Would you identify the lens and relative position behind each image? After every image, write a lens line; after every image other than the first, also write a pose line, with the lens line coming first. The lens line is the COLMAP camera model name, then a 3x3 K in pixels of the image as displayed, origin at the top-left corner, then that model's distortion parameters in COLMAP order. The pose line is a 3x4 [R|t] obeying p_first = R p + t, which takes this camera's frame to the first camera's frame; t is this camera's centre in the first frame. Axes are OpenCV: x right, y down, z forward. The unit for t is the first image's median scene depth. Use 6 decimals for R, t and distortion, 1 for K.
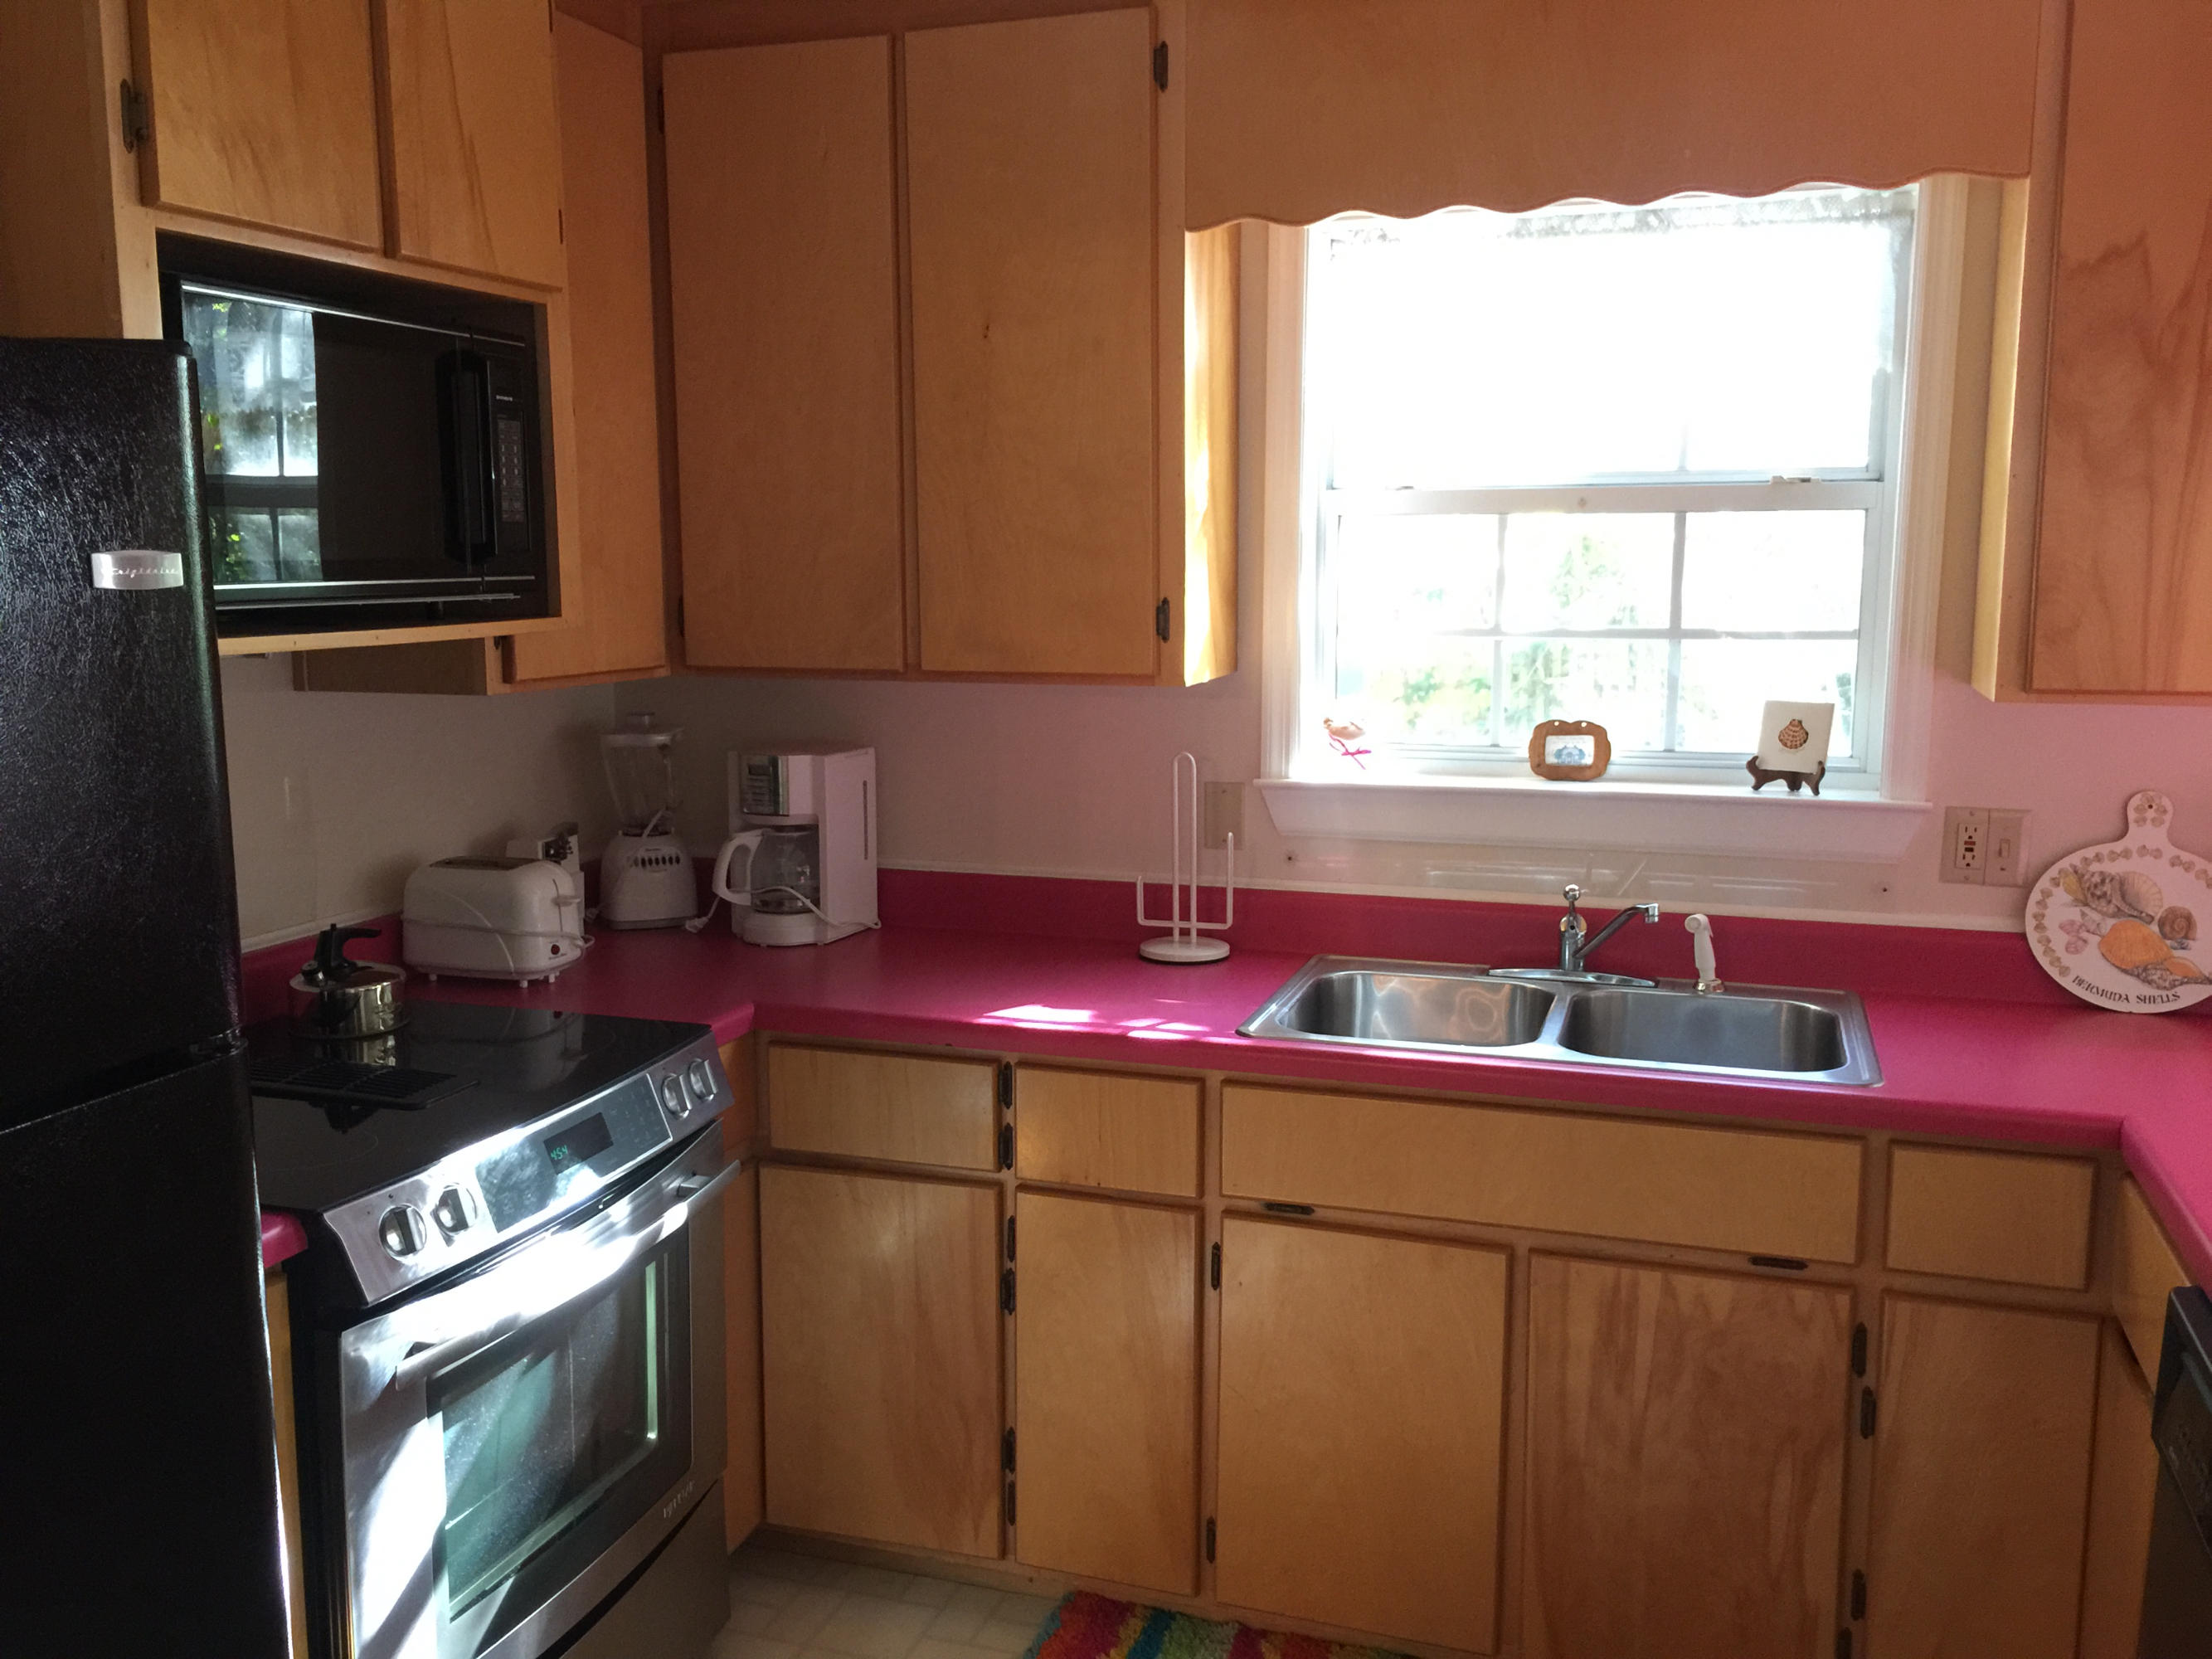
lens RADIAL K [[1844.6, 0, 1098.2], [0, 1844.6, 785.1], [0, 0, 1]] dist [0.102970, -0.157883]
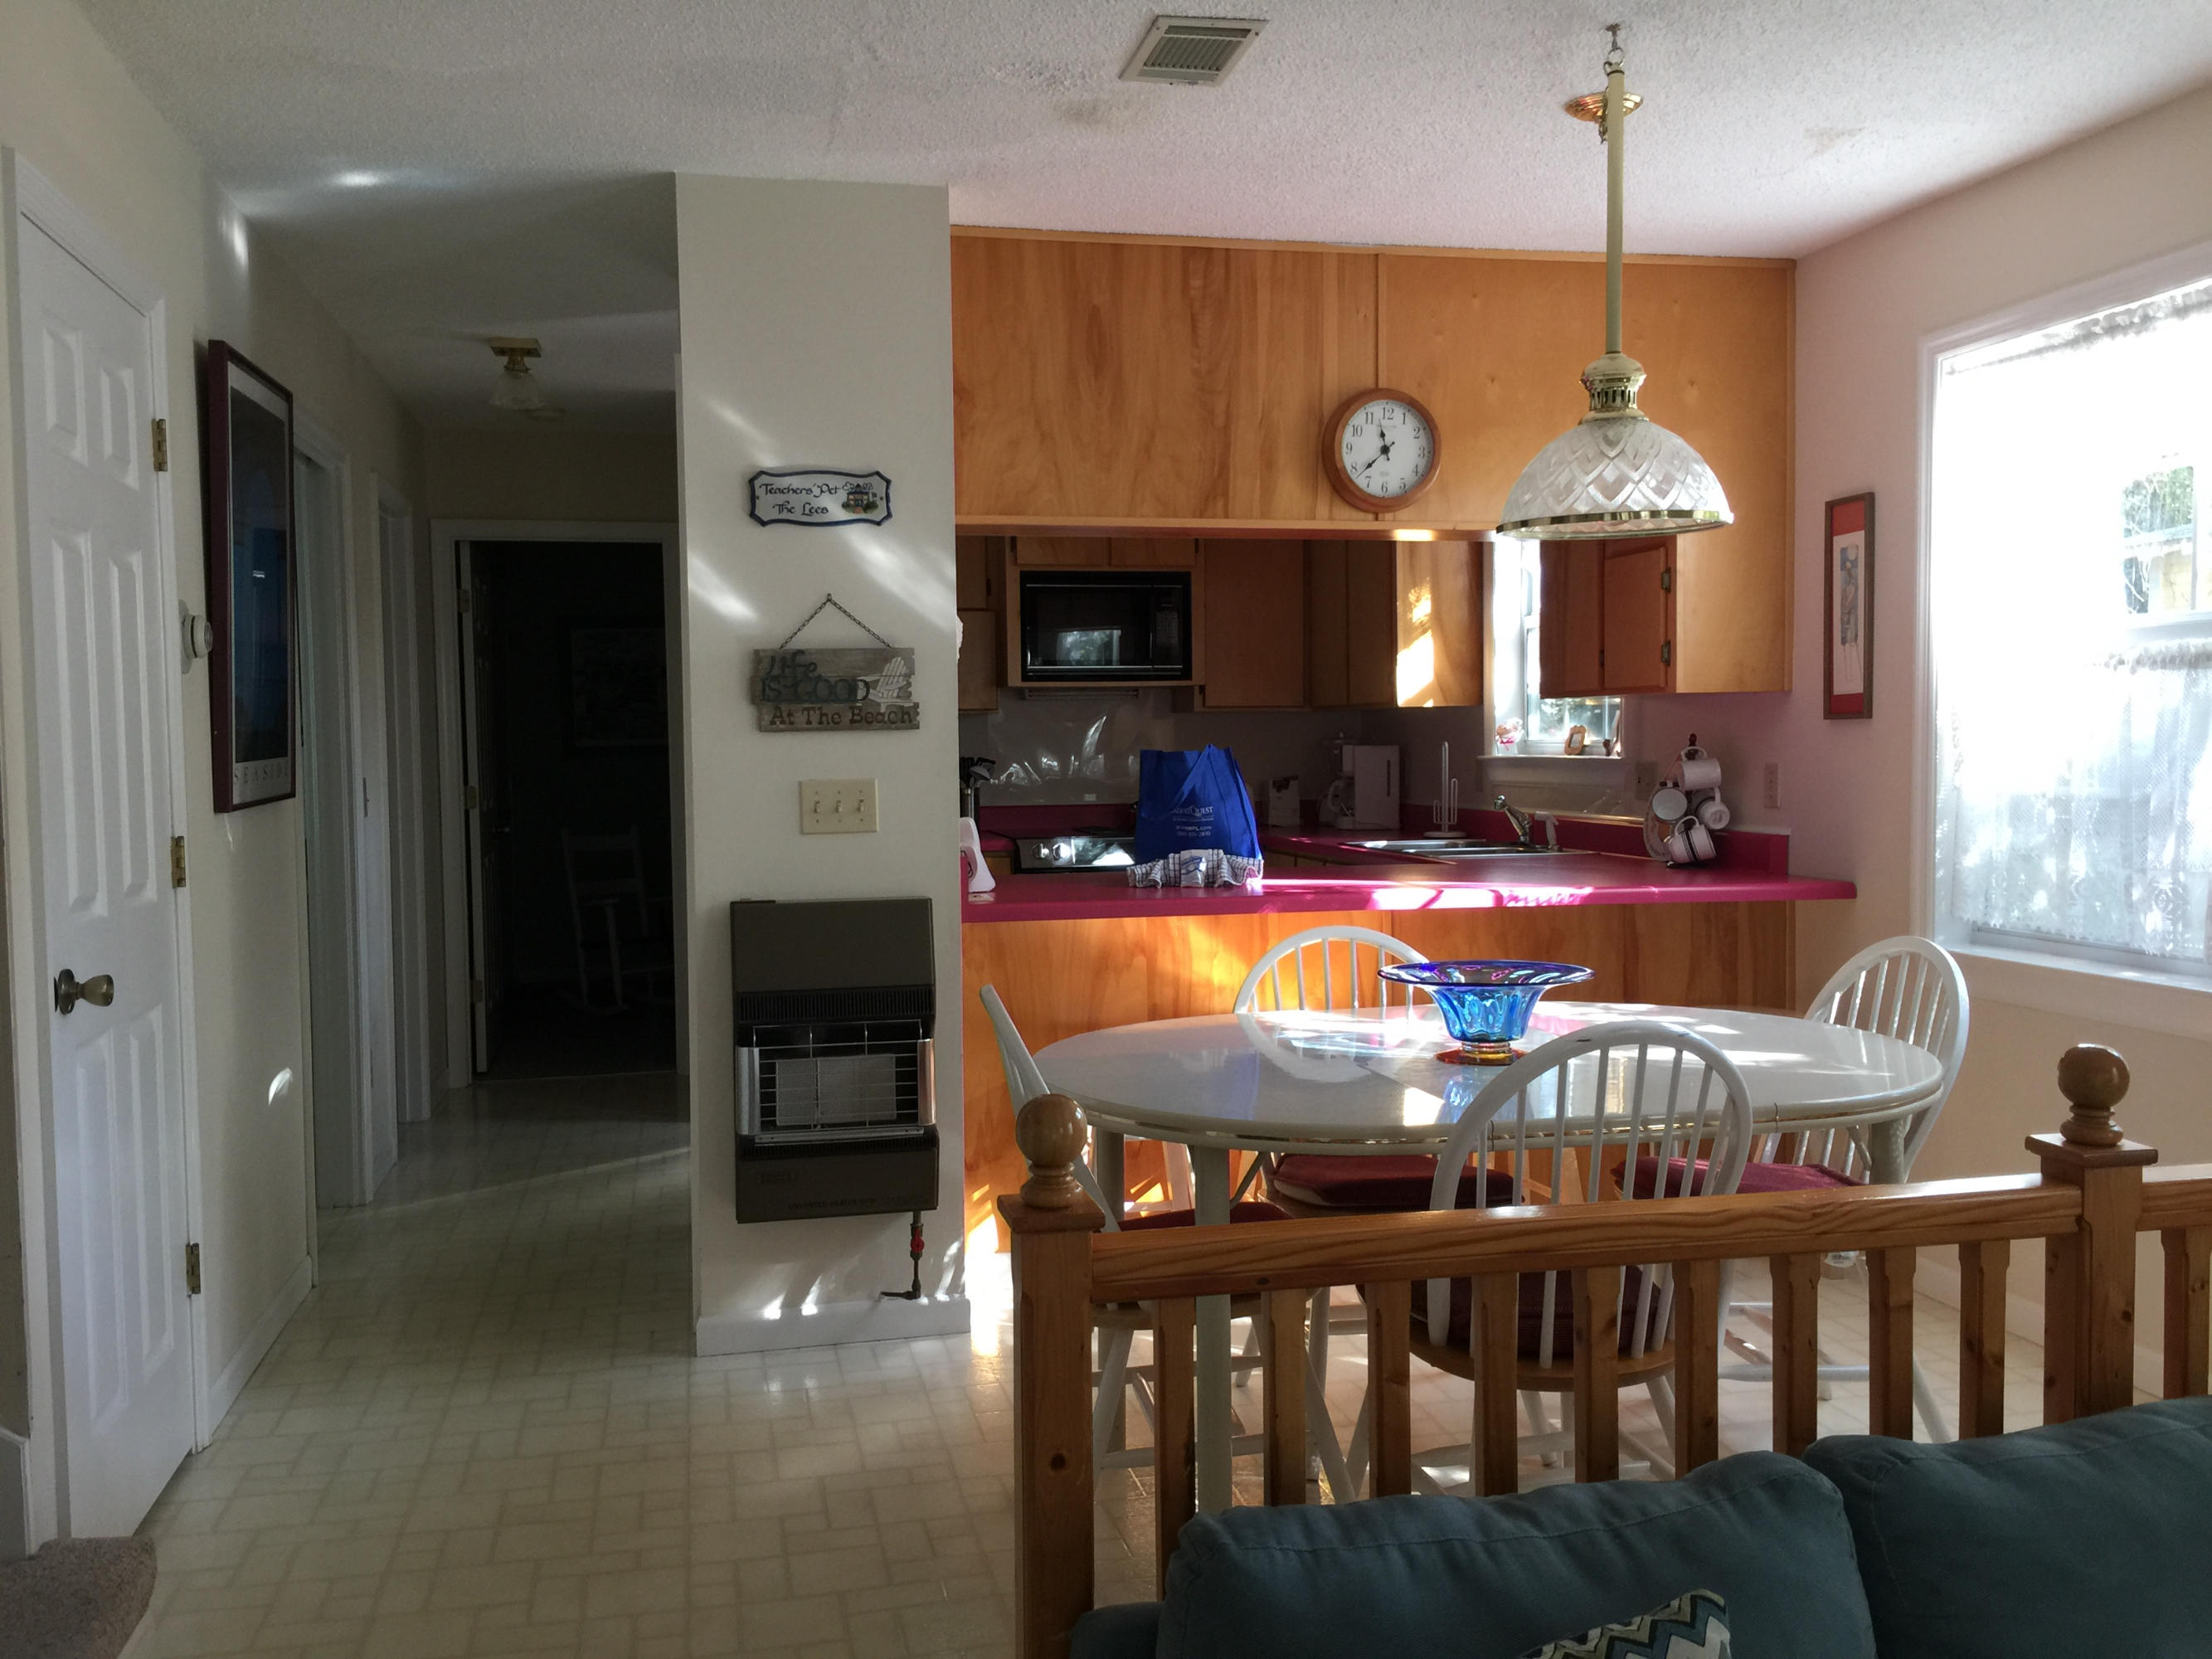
lens RADIAL K [[1883.7, 0, 1092.2], [0, 1883.7, 836.7], [0, 0, 1]] dist [0.047753, -0.071662]
pose [[0.518986, 0.042911, -0.853705, 1.883715], [-0.101290, 0.994790, -0.011574, 0.174827], [0.848760, 0.092479, 0.520628, -0.526194]]
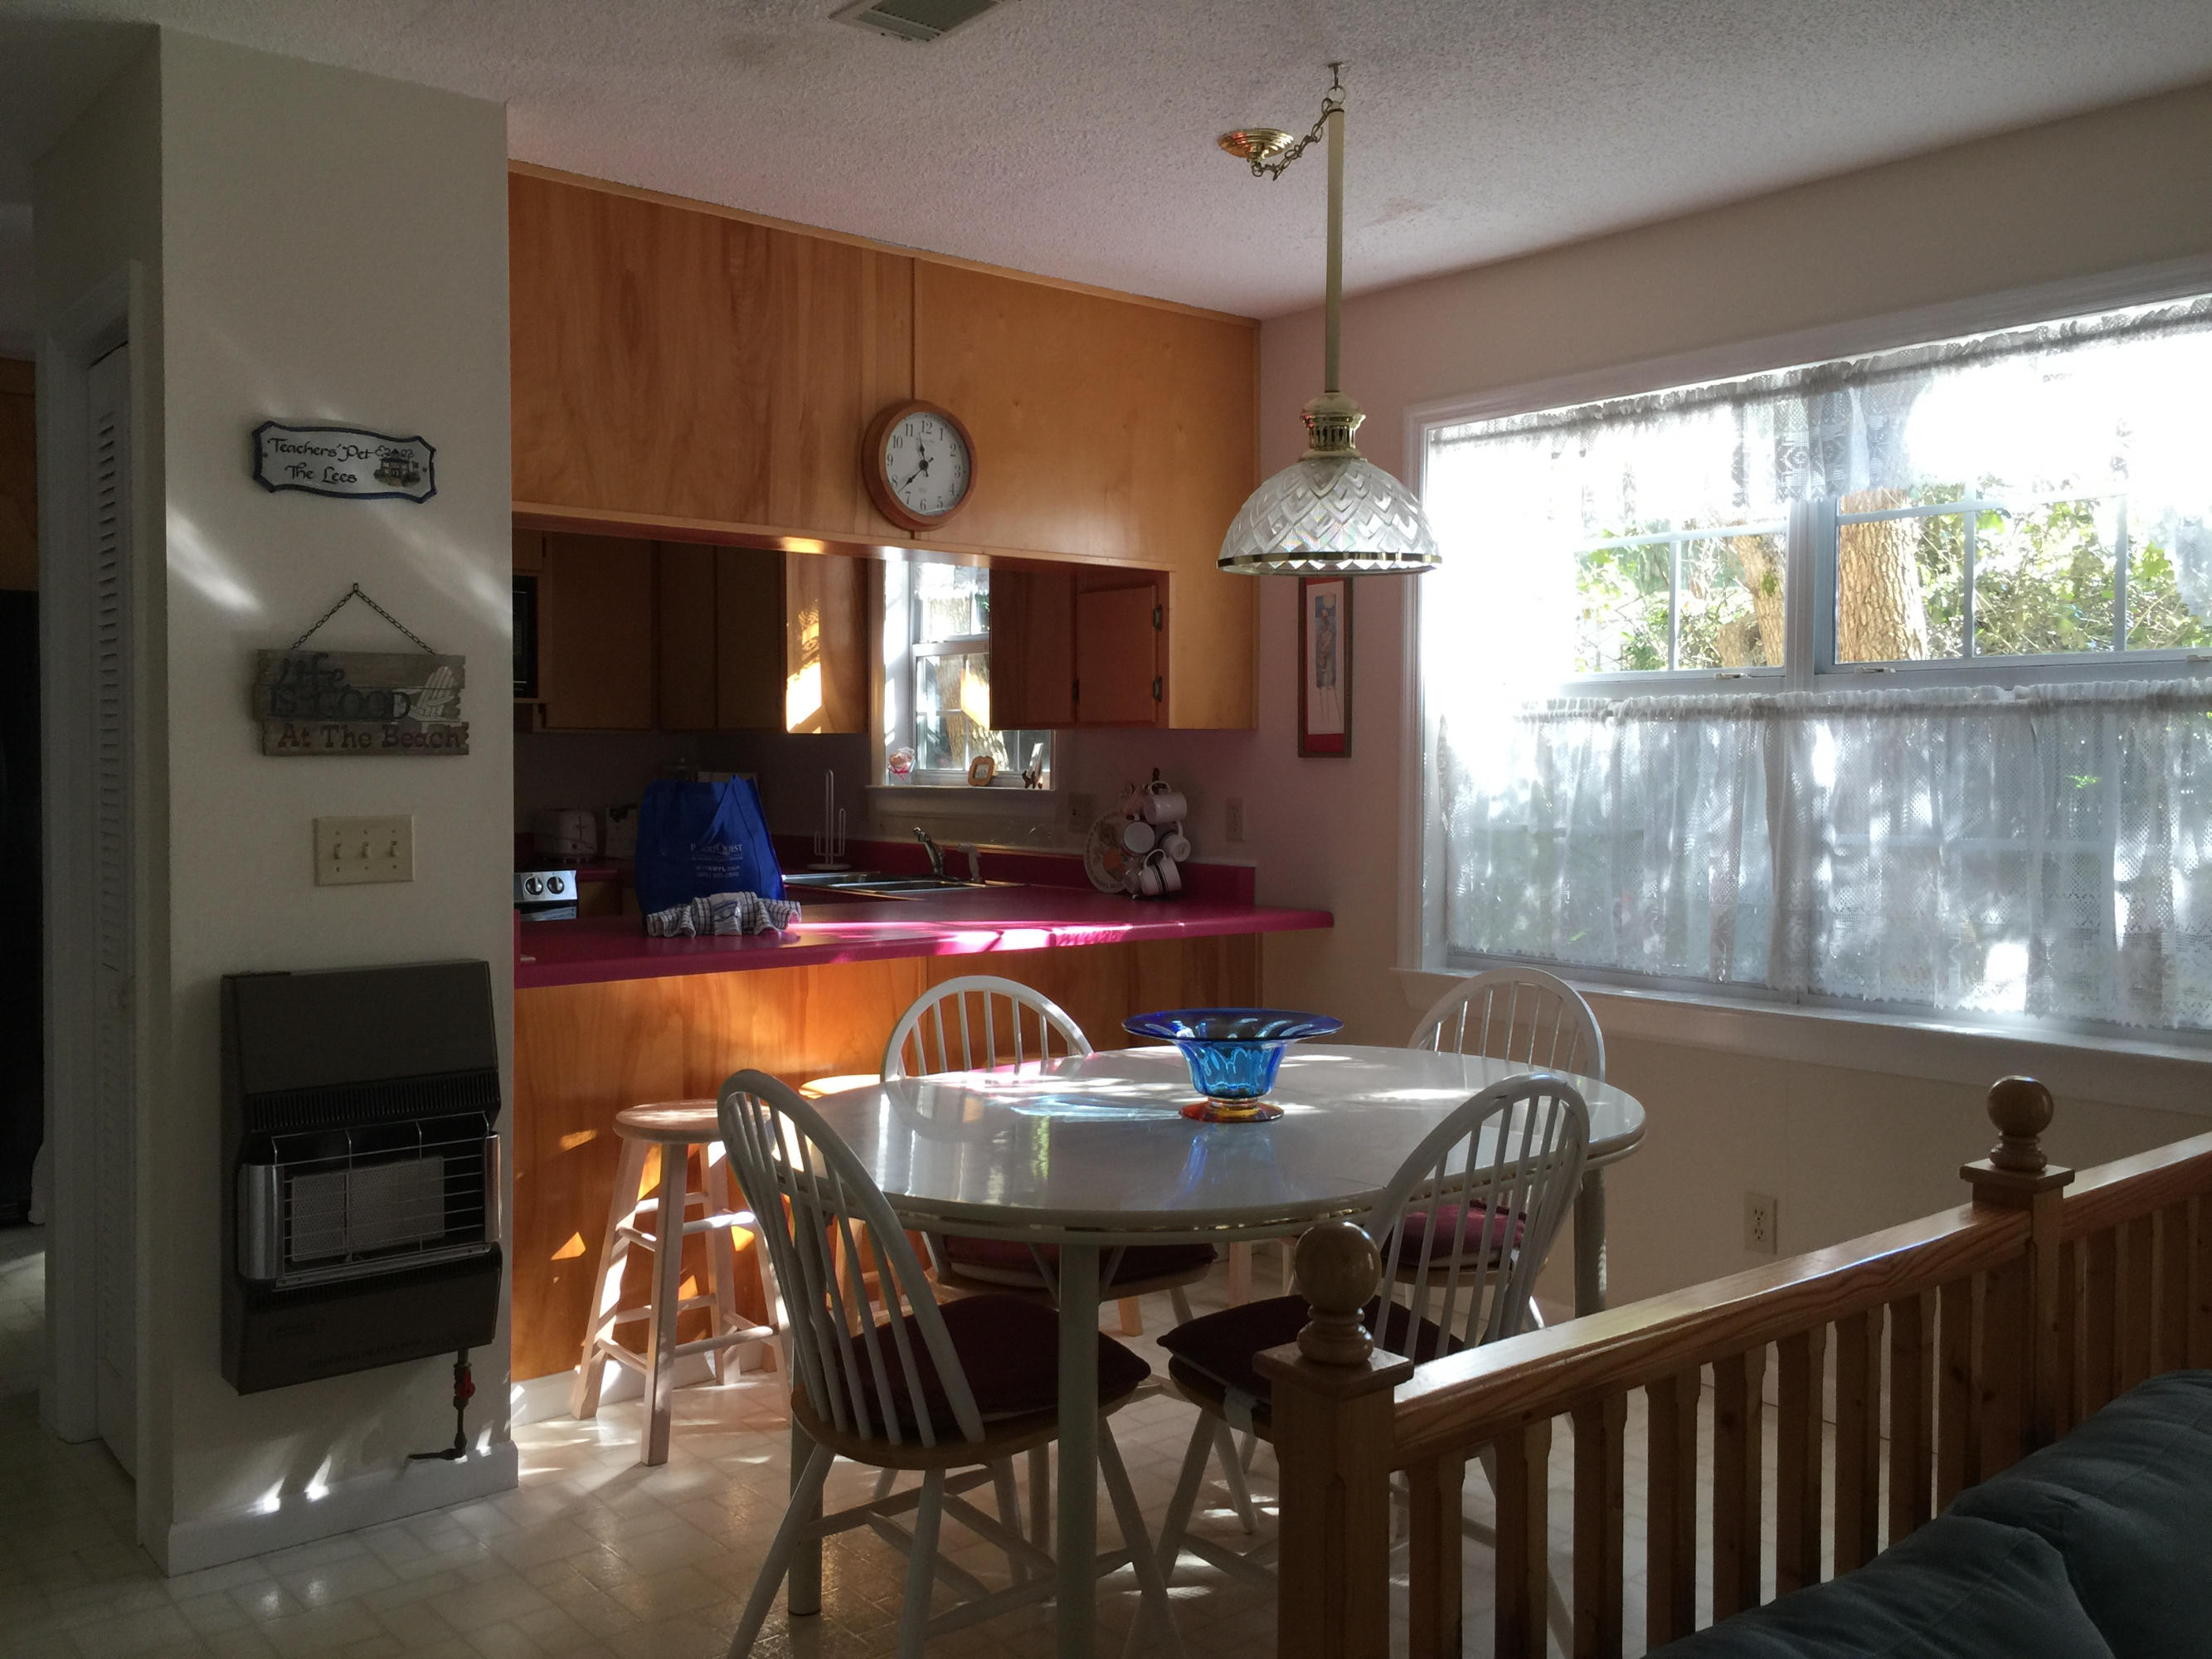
lens RADIAL K [[1871.3, 0, 1086.0], [0, 1871.3, 807.7], [0, 0, 1]] dist [0.060510, -0.088182]
pose [[0.855607, 0.022743, -0.517127, 1.518787], [-0.075051, 0.993928, -0.080461, 0.188685], [0.512157, 0.107654, 0.852118, -0.699435]]
